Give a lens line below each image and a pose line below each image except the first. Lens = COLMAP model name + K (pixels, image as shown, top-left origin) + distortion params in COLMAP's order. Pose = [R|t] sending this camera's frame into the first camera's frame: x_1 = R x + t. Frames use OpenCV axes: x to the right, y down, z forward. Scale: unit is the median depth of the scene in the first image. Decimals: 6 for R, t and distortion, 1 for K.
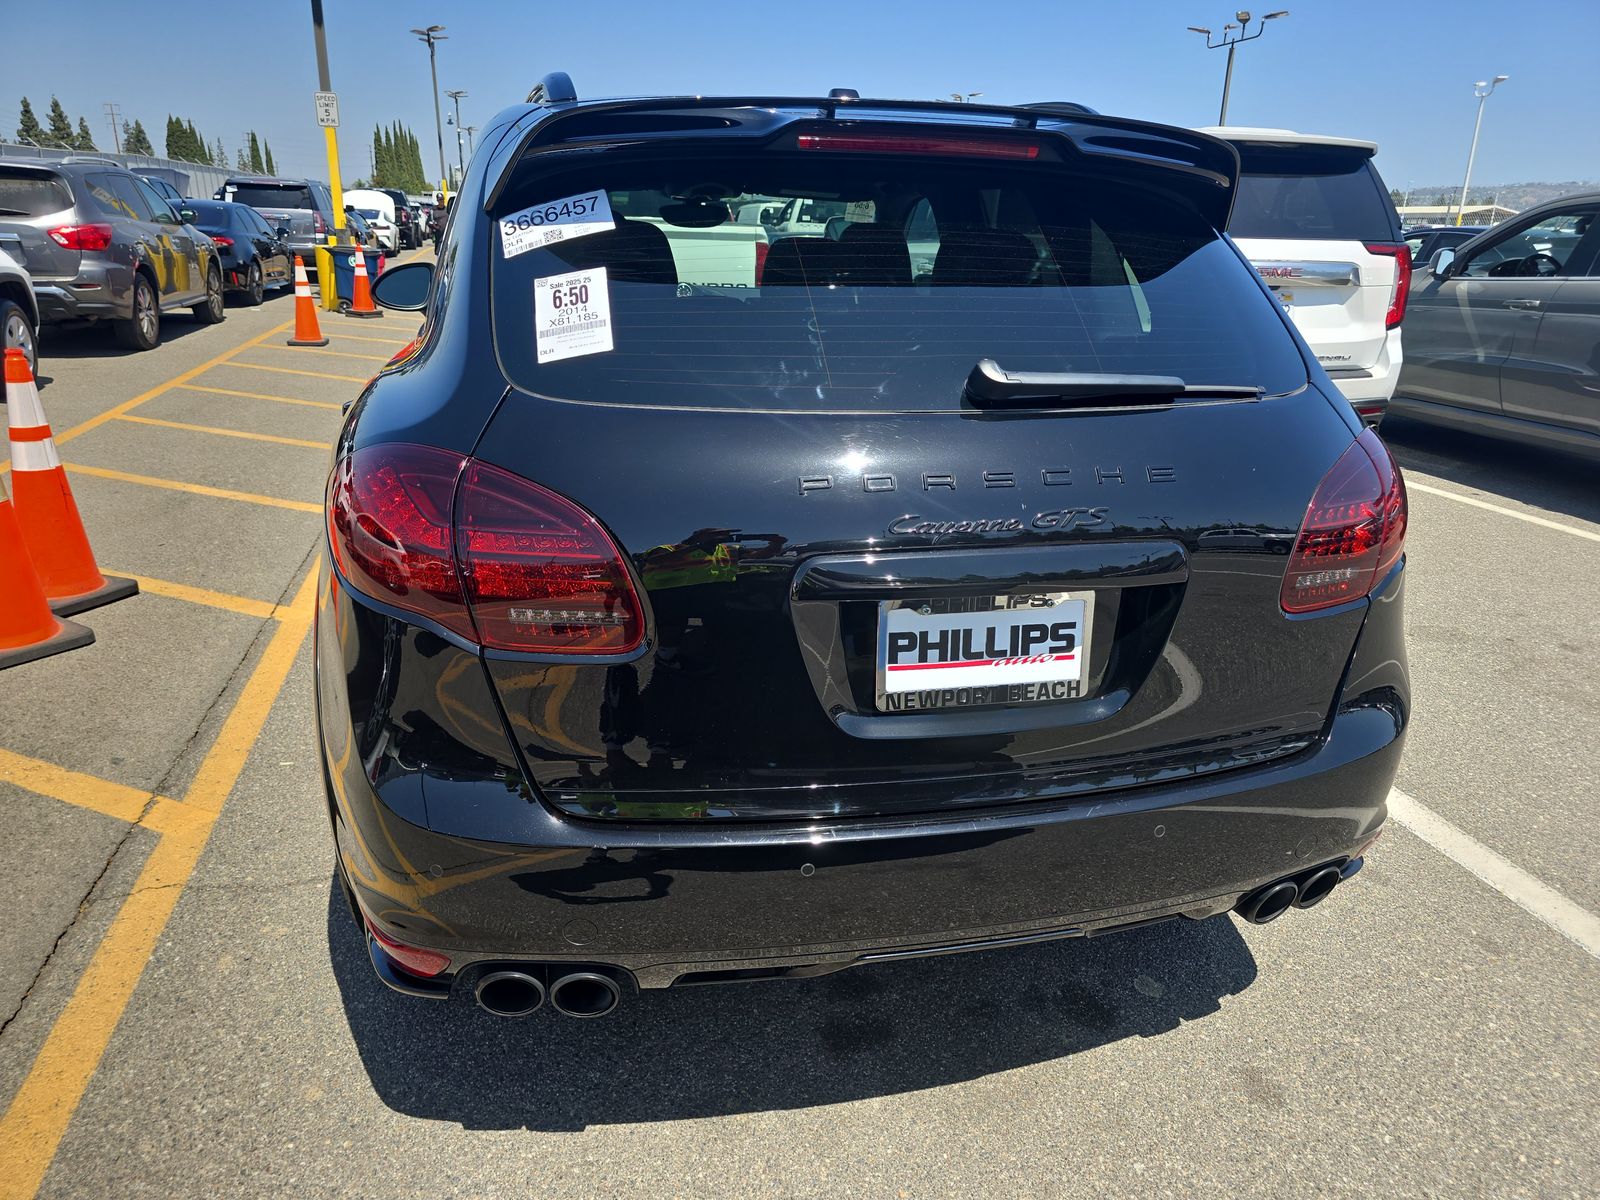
lens RADIAL K [[1087.7, 0, 815.8], [0, 1087.7, 600.4], [0, 0, 1]] dist [0.027430, -0.027280]
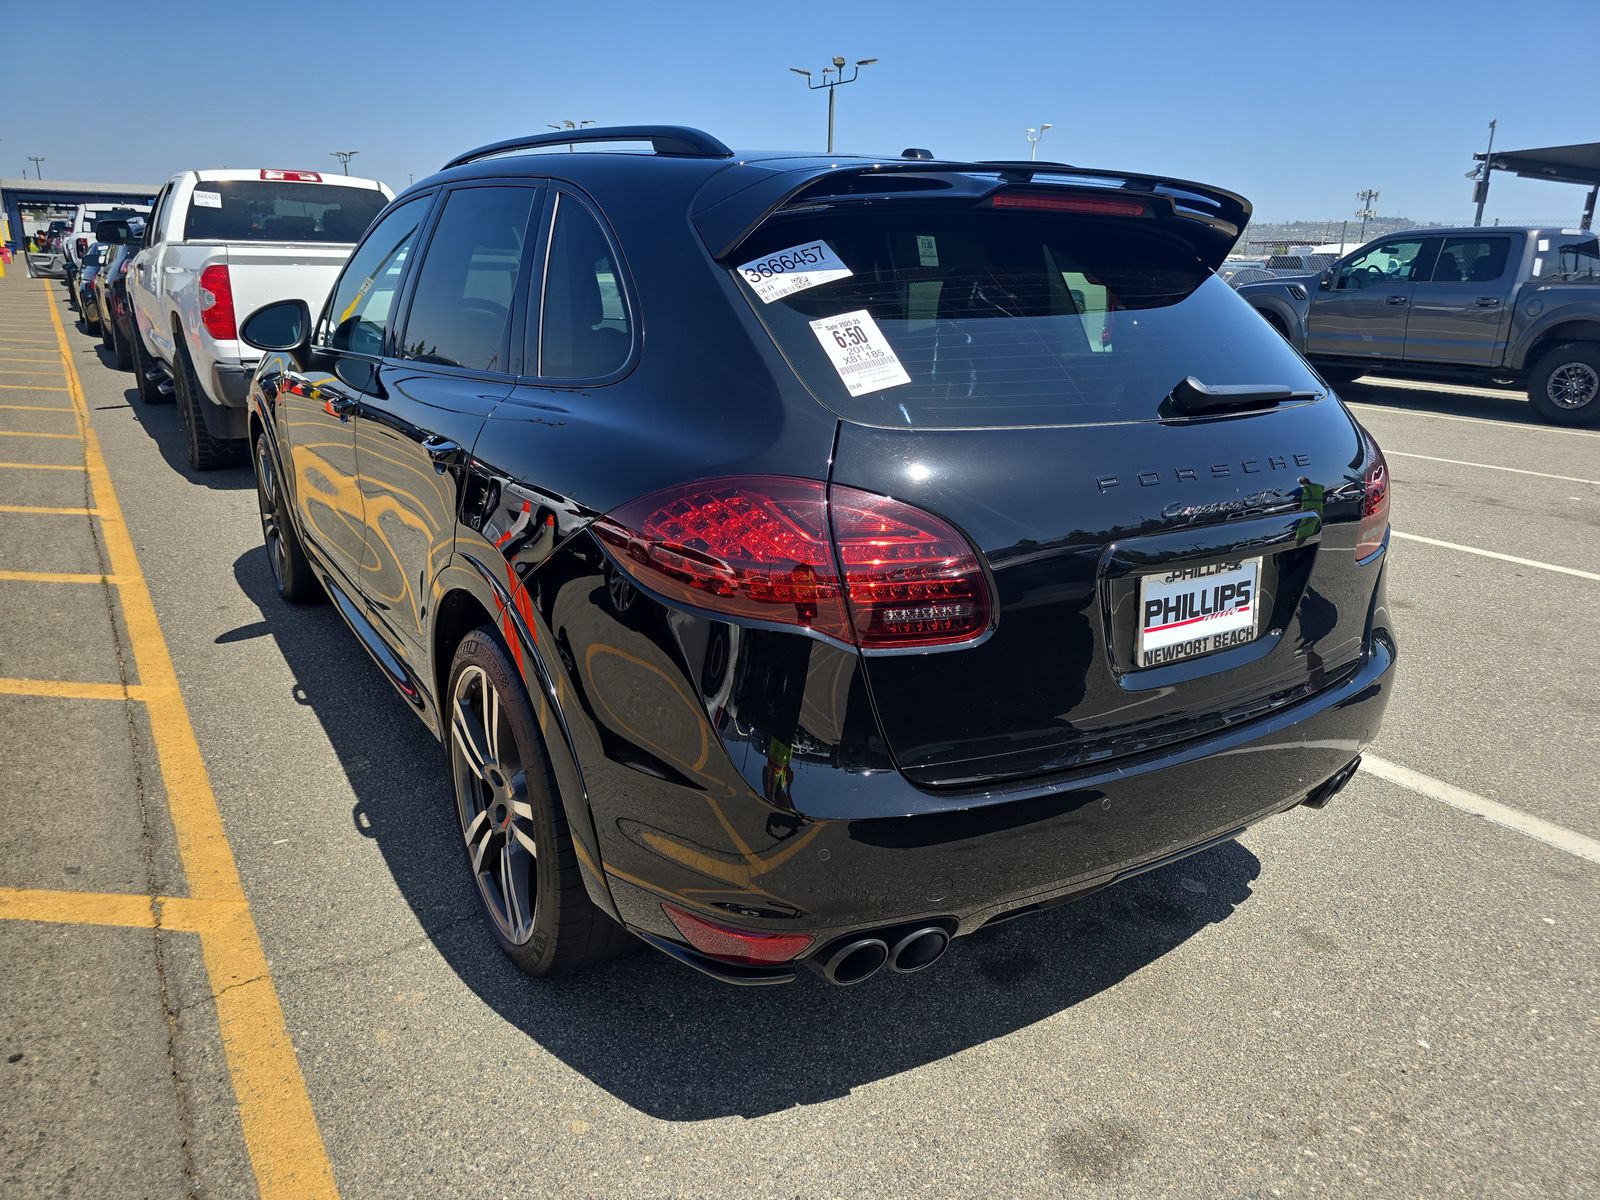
lens RADIAL K [[1087.7, 0, 809.3], [0, 1087.7, 600.7], [0, 0, 1]] dist [0.027430, -0.027280]
pose [[0.944260, -0.098945, 0.313978, -0.644140], [0.105242, 0.994442, -0.003124, -0.006942], [-0.311924, 0.035994, 0.949425, -0.049477]]
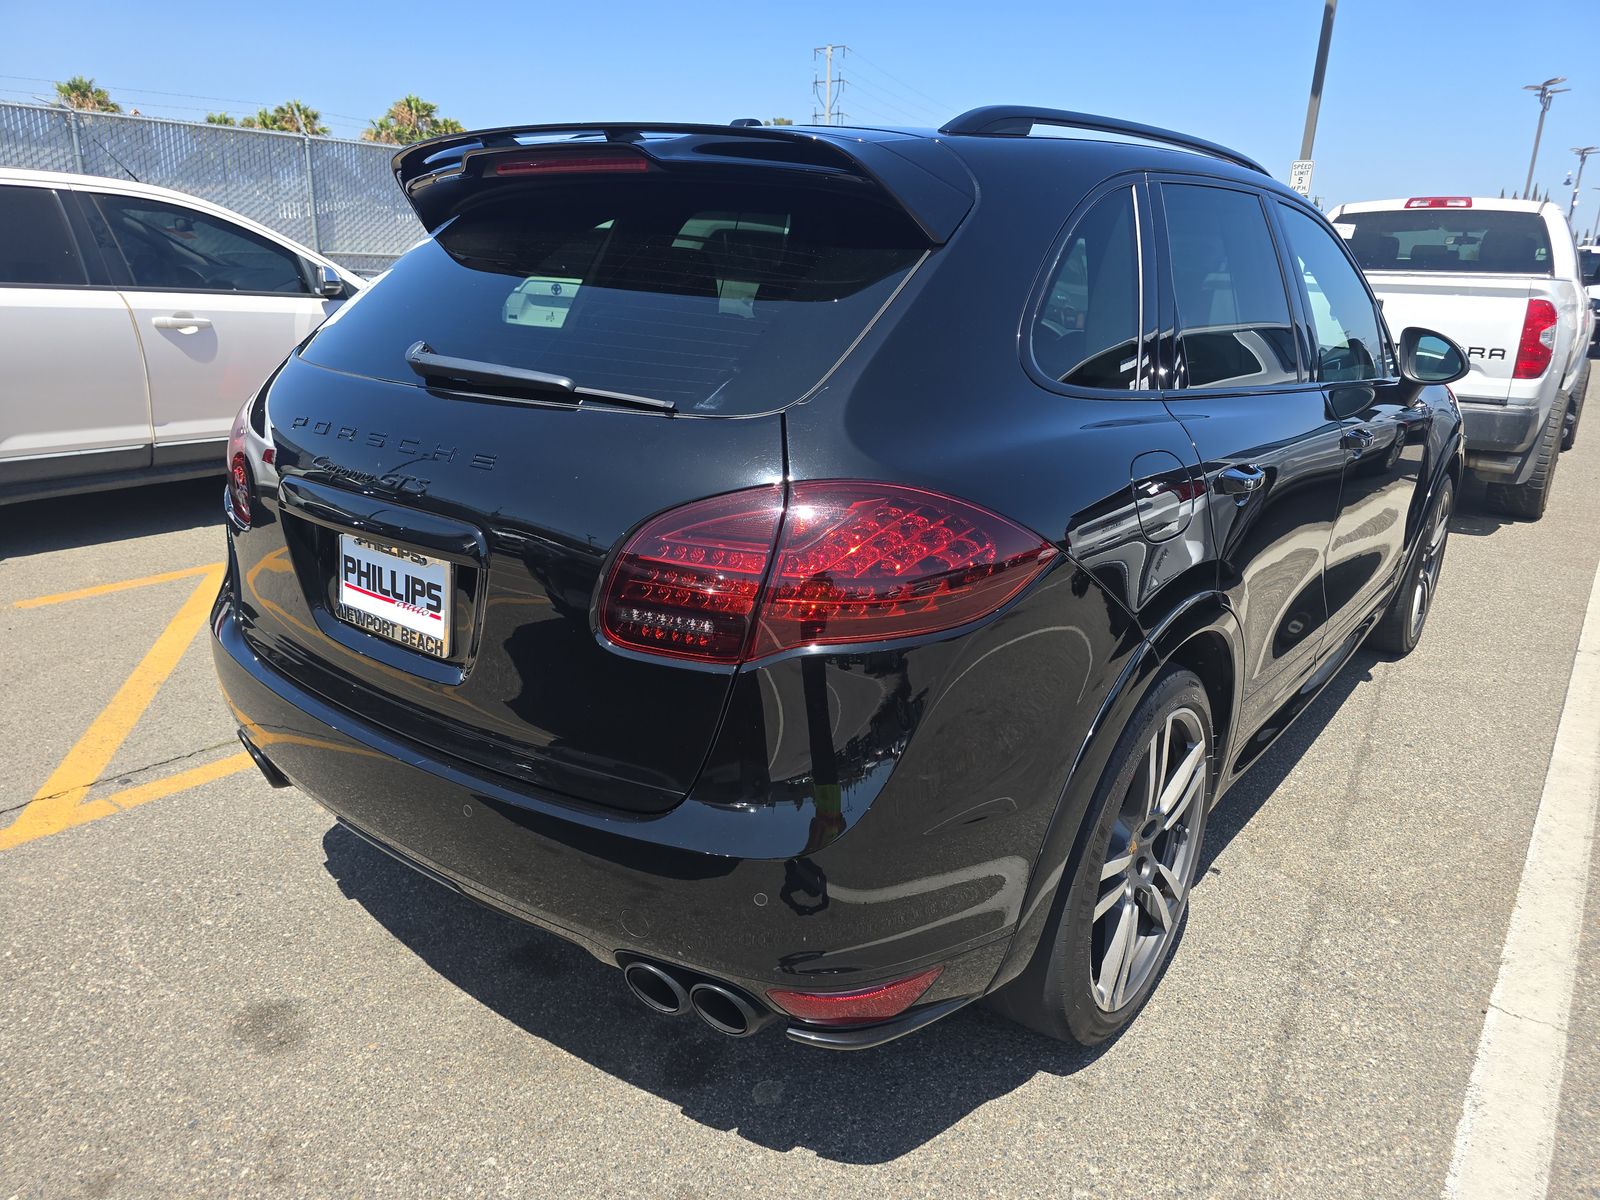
lens RADIAL K [[1087.7, 0, 809.3], [0, 1087.7, 603.8], [0, 0, 1]] dist [0.027430, -0.027280]
pose [[0.626322, 0.223685, -0.746783, 1.274656], [-0.264493, 0.962102, 0.066352, -0.131816], [0.733324, 0.155961, 0.661749, 0.543651]]
